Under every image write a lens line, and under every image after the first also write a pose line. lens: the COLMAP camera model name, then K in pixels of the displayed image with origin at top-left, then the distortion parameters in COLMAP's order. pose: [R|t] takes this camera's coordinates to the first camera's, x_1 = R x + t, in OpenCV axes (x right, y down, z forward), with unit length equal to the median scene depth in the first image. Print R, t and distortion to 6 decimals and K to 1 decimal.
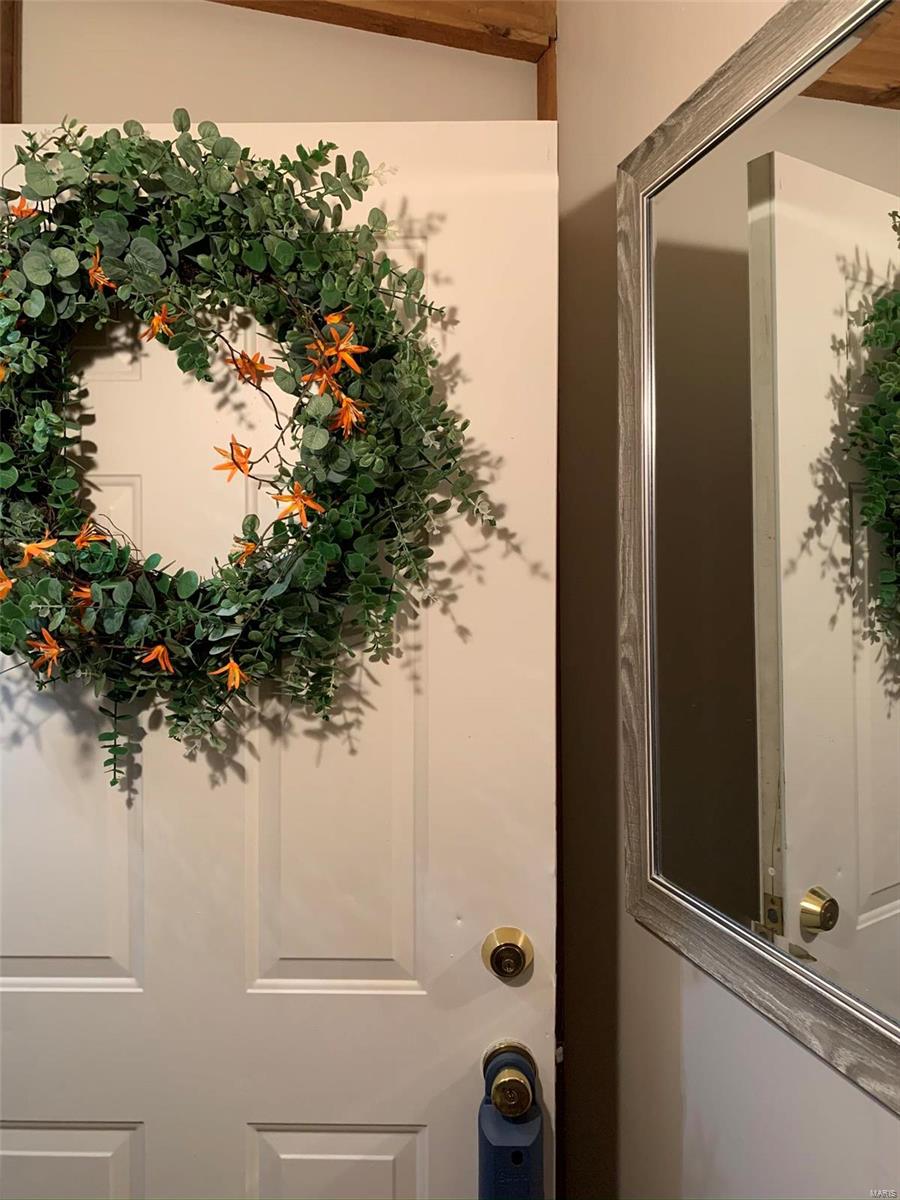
lens RADIAL K [[909.4, 0, 453.4], [0, 909.4, 602.1], [0, 0, 1]] dist [0.050536, -0.065326]
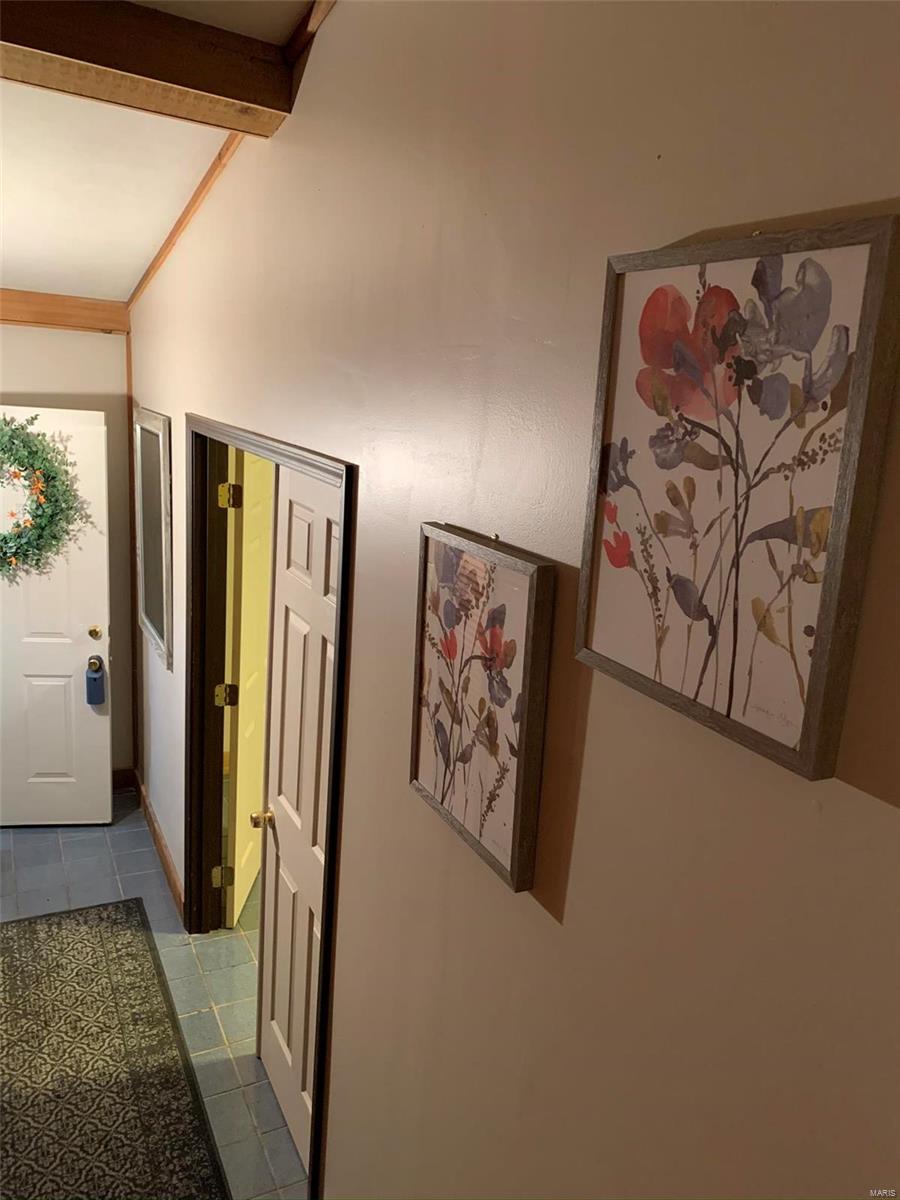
lens RADIAL K [[909.4, 0, 441.5], [0, 909.4, 595.8], [0, 0, 1]] dist [0.050536, -0.065326]
pose [[0.983670, 0.024977, 0.178238, 0.804529], [-0.062067, 0.976649, 0.205679, -0.641415], [-0.168939, -0.213383, 0.962251, -2.903208]]
